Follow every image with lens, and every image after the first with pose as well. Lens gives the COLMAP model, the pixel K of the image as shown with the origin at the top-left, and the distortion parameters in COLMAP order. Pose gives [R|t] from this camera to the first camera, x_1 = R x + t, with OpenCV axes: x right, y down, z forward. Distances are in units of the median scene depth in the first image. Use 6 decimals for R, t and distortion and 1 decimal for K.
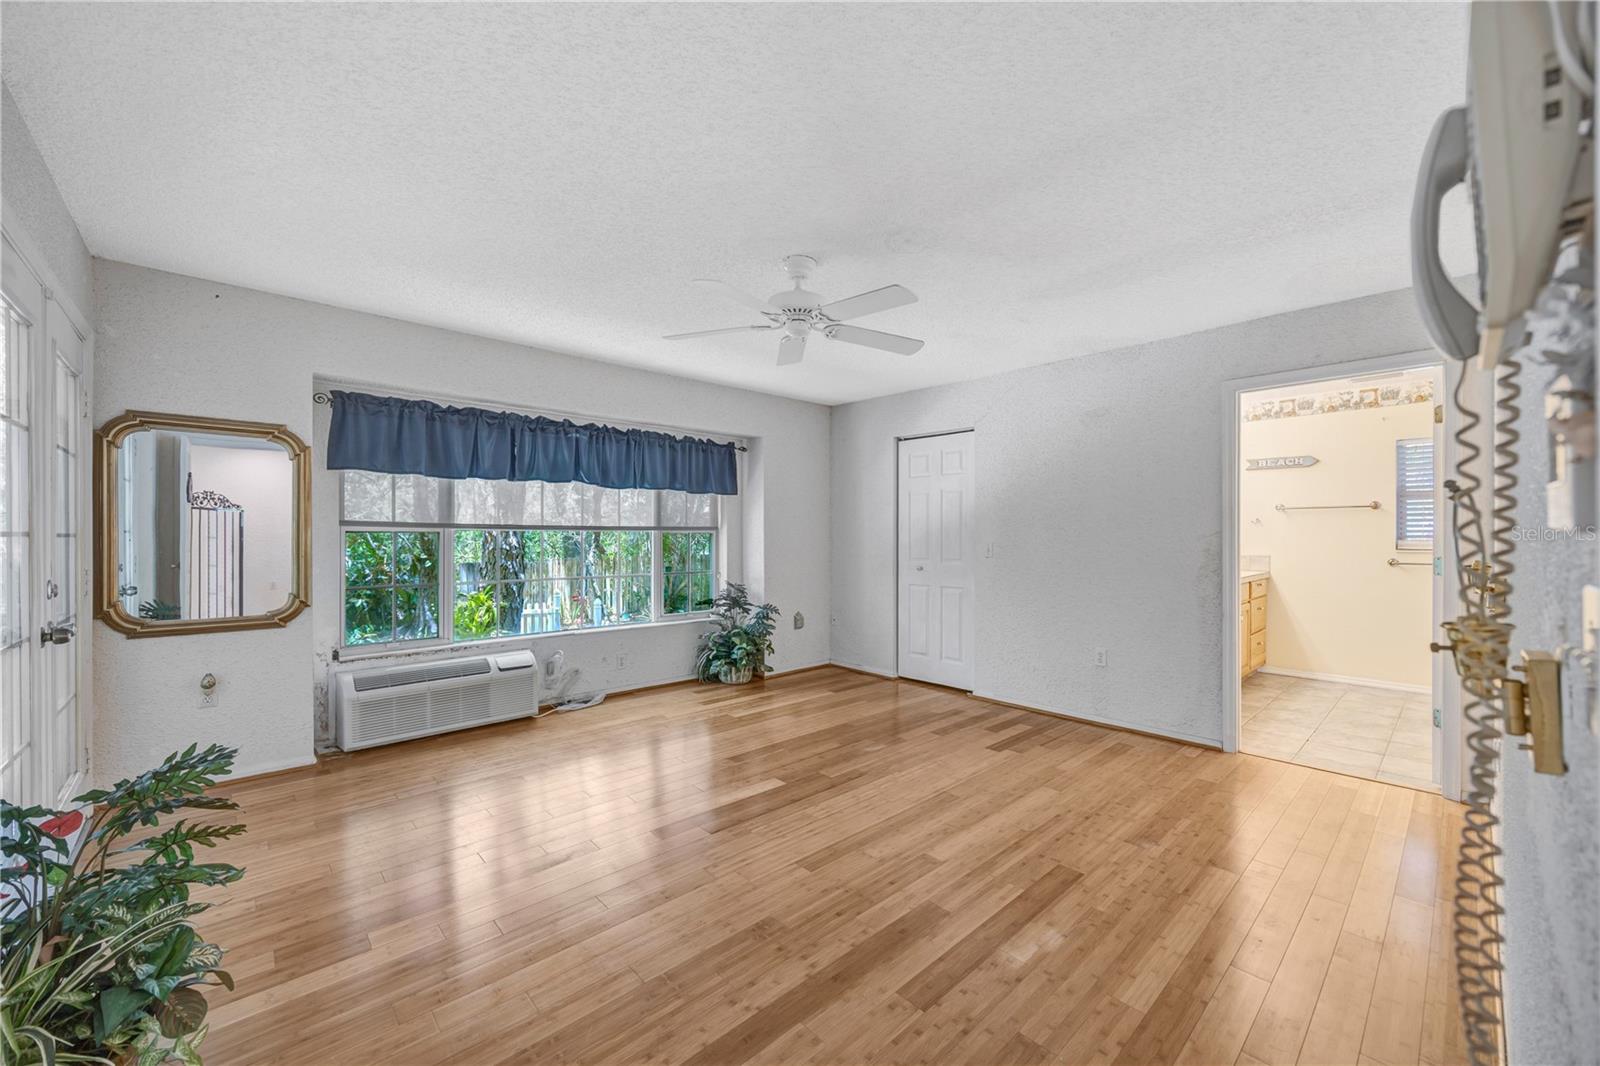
lens RADIAL K [[615.7, 0, 800.0], [0, 615.7, 533.0], [0, 0, 1]] dist [-0.000442, -0.000290]
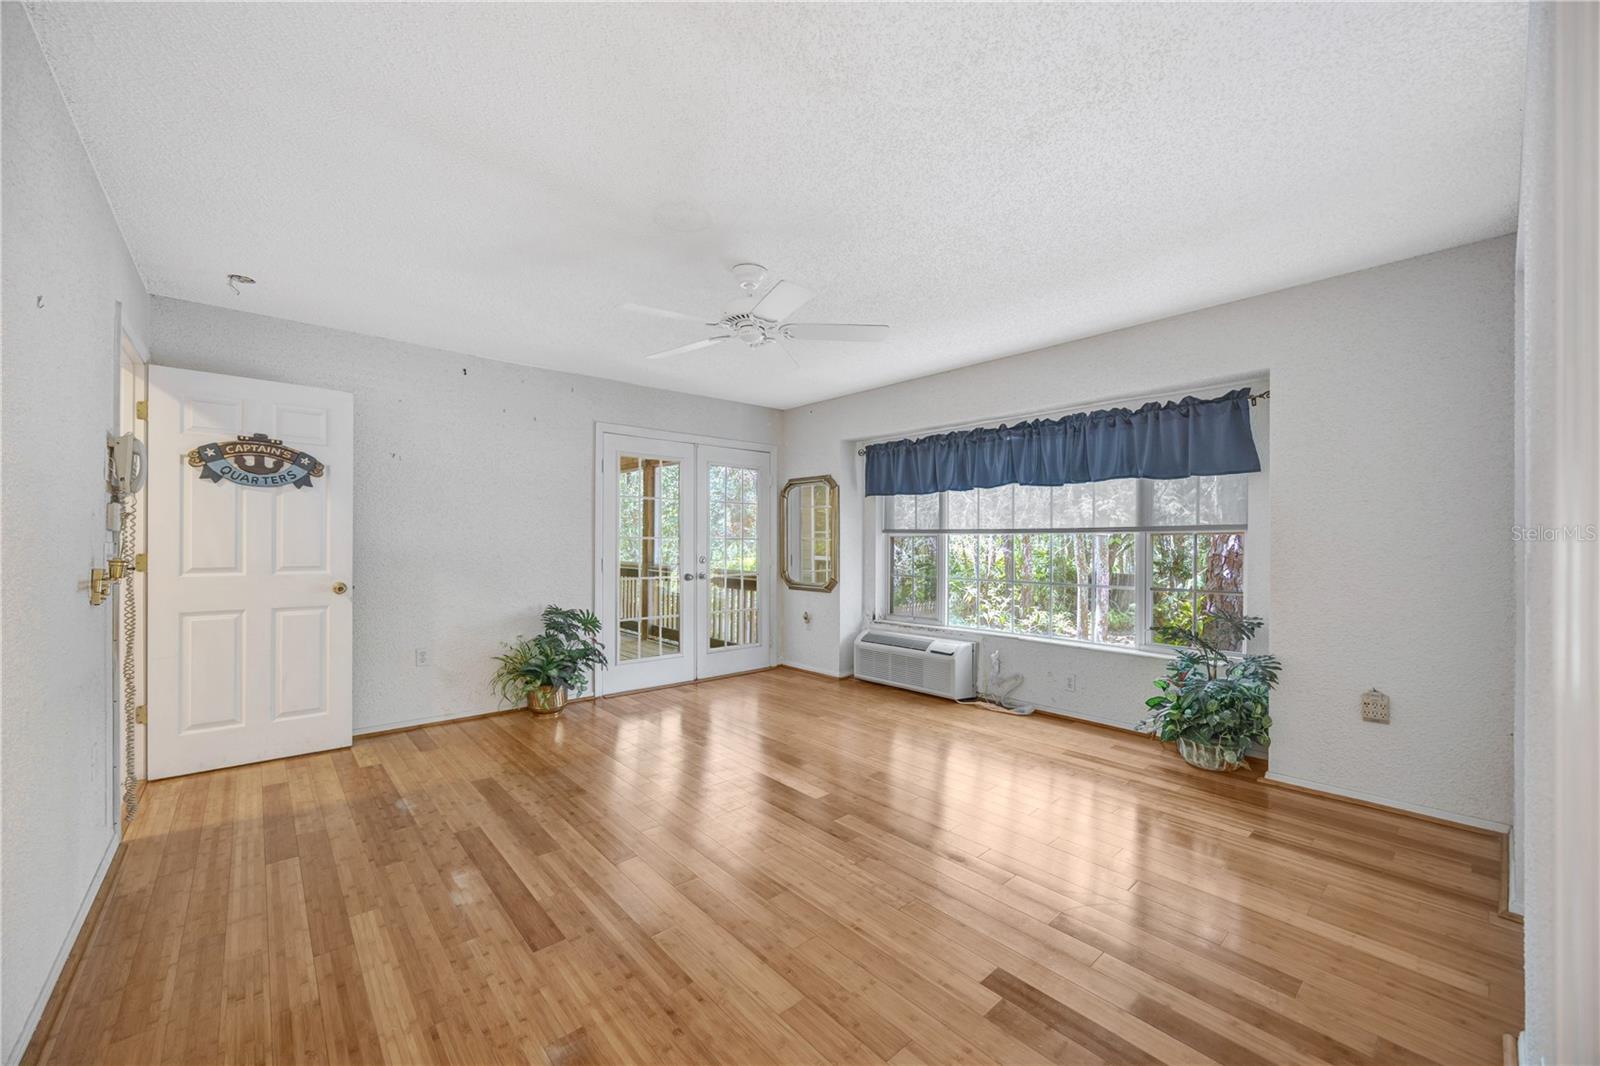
lens RADIAL K [[618.2, 0, 808.7], [0, 618.2, 539.4], [0, 0, 1]] dist [-0.001370, -0.000144]
pose [[-0.011571, -0.005439, -0.999918, 0.701550], [0.002898, 0.999981, -0.005472, 0.010818], [0.999929, -0.002961, -0.011555, 0.757822]]
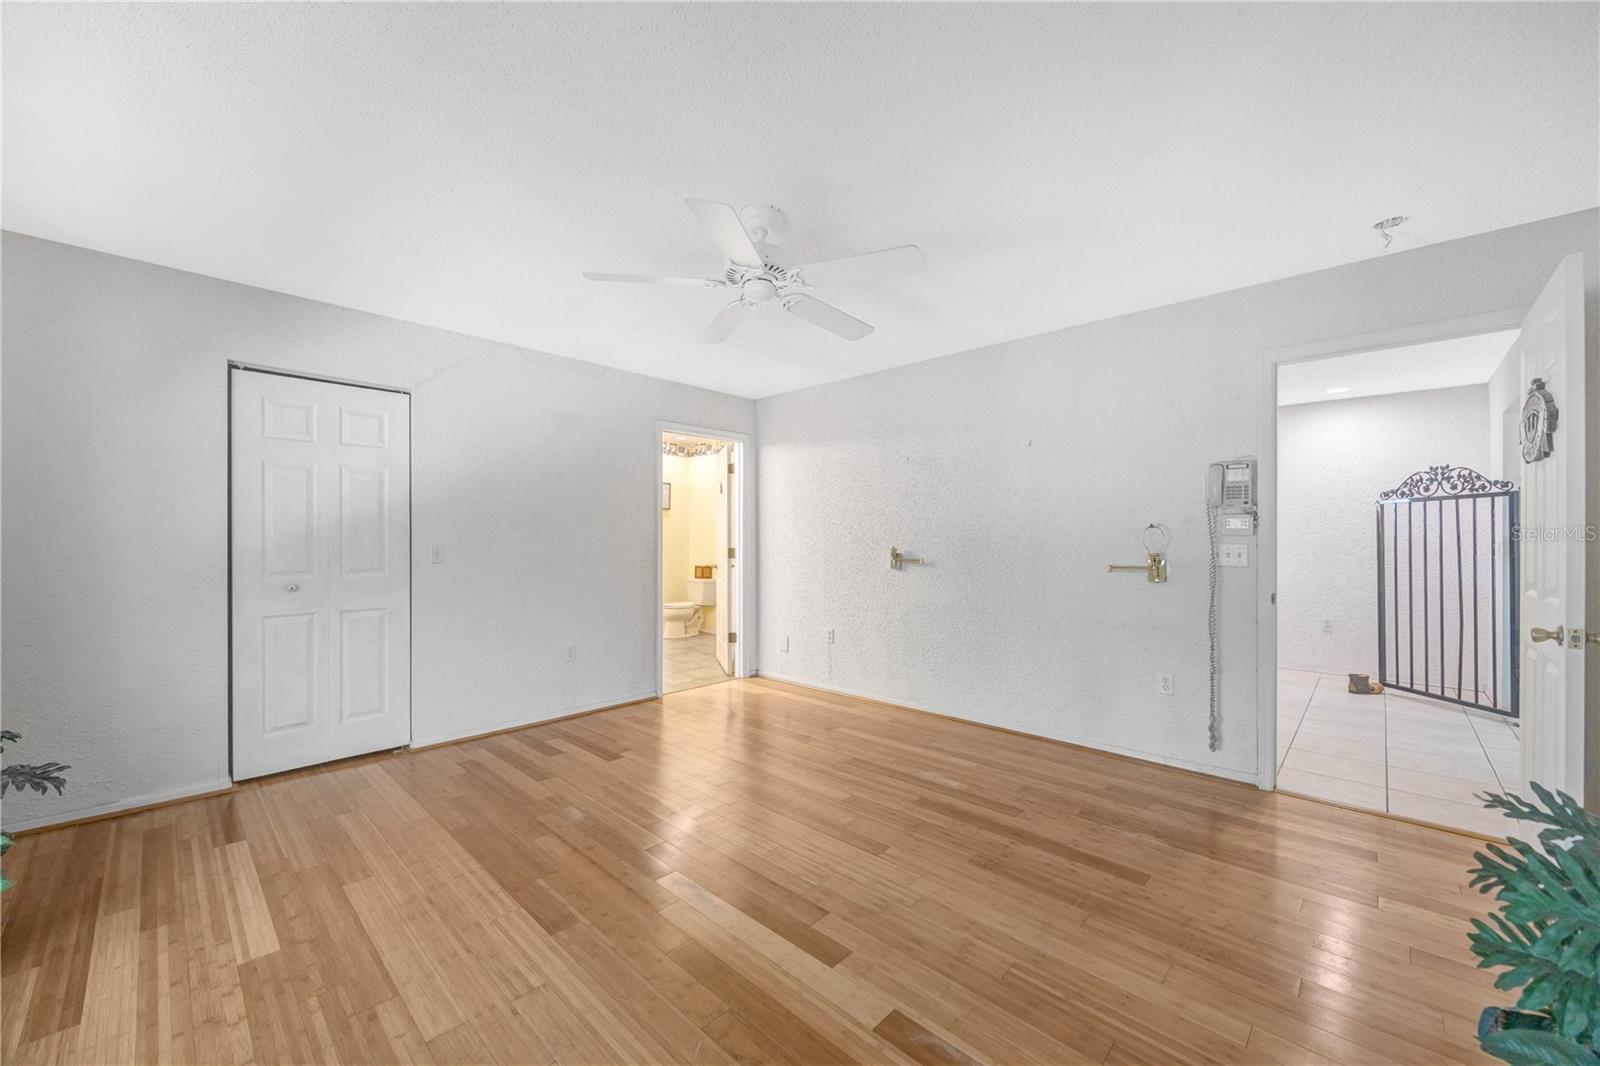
lens RADIAL K [[609.8, 0, 802.6], [0, 609.8, 530.7], [0, 0, 1]] dist [-0.001705, -0.000146]
pose [[-0.067480, 0.011919, 0.997649, -0.578430], [-0.005695, 0.999908, -0.012331, 0.005765], [-0.997704, -0.006513, -0.067406, 0.681217]]
